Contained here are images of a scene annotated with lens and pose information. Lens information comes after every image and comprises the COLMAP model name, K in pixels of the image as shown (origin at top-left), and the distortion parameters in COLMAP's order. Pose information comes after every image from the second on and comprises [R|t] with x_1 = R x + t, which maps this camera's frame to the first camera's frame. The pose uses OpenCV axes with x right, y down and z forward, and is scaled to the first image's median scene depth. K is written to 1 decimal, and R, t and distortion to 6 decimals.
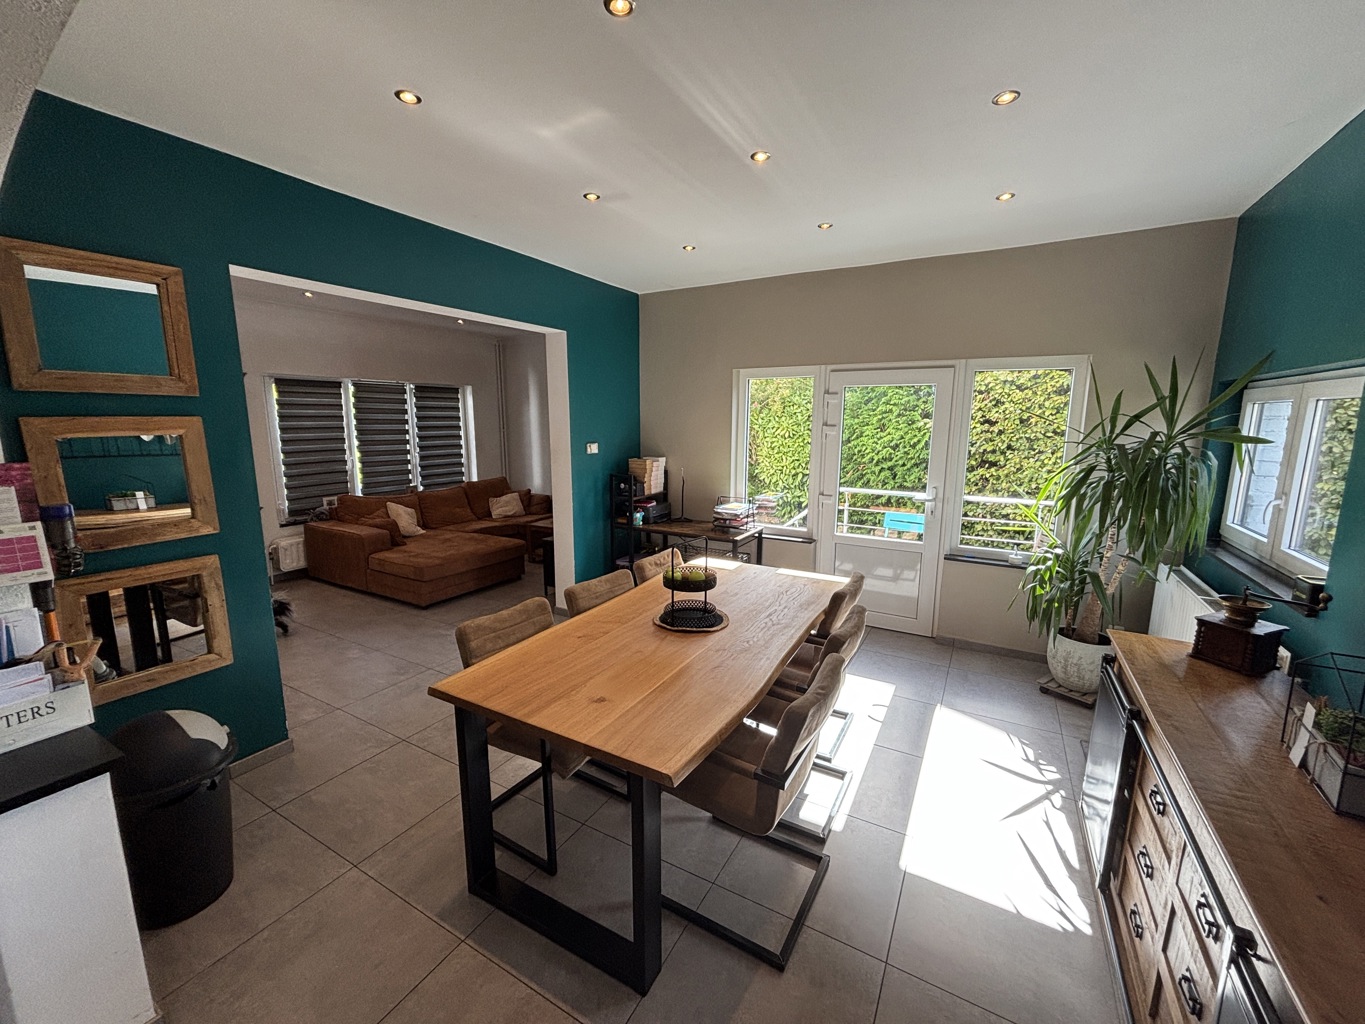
lens RADIAL K [[552.1, 0, 680.7], [0, 552.1, 514.9], [0, 0, 1]] dist [0.007958, -0.001198]
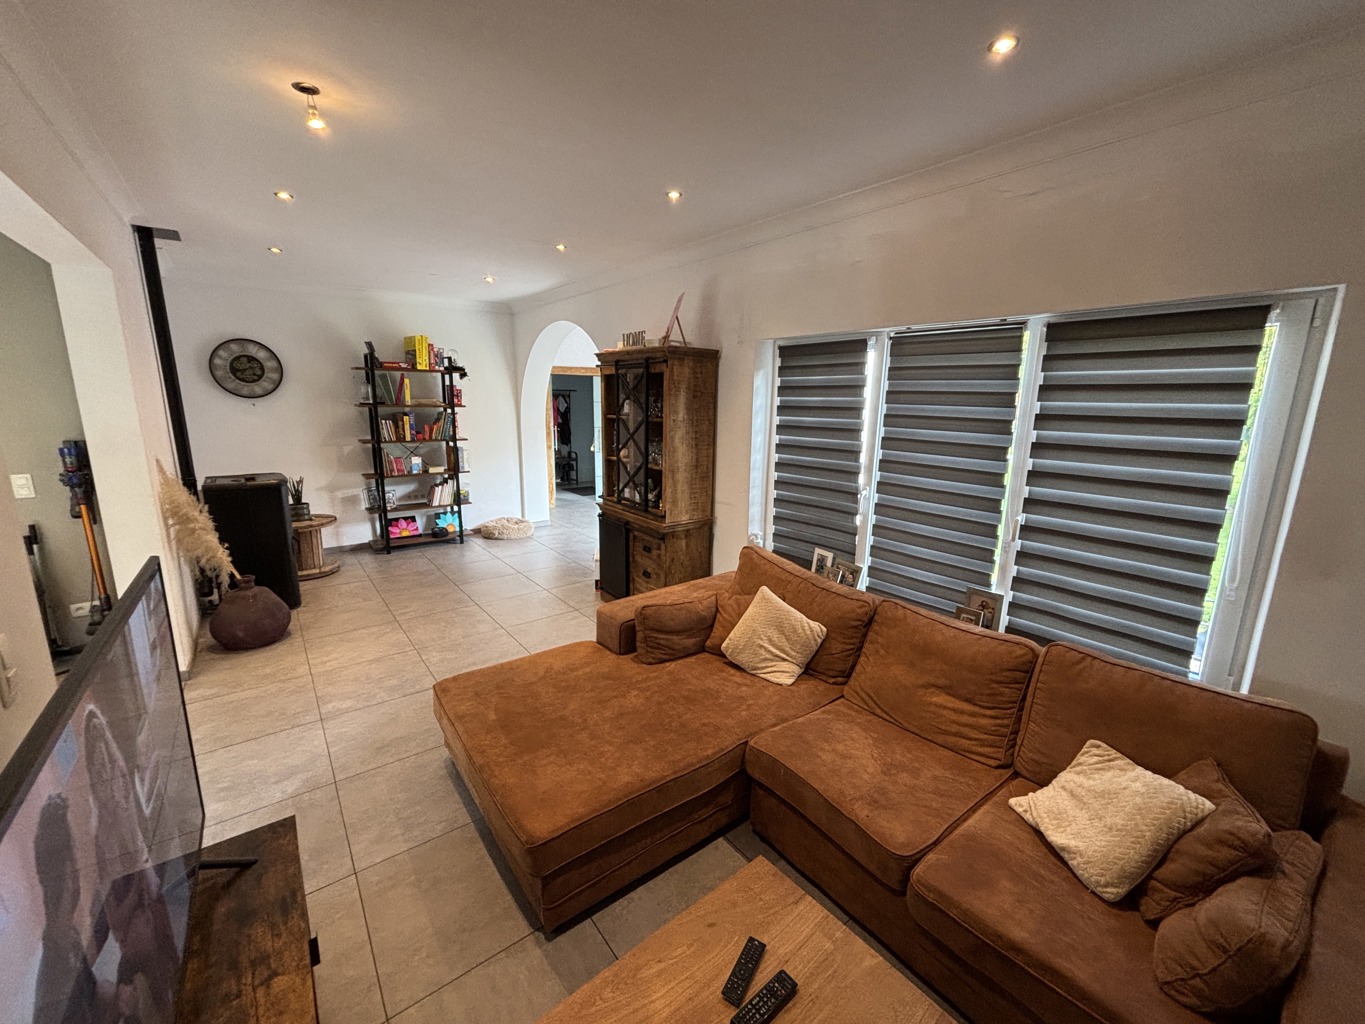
lens RADIAL K [[552.1, 0, 677.9], [0, 552.1, 508.3], [0, 0, 1]] dist [0.007958, -0.001198]
pose [[-0.393482, 0.183910, -0.900749, -0.067690], [-0.157230, 0.951888, 0.263035, -0.196638], [0.905787, 0.245124, -0.345635, 1.041495]]
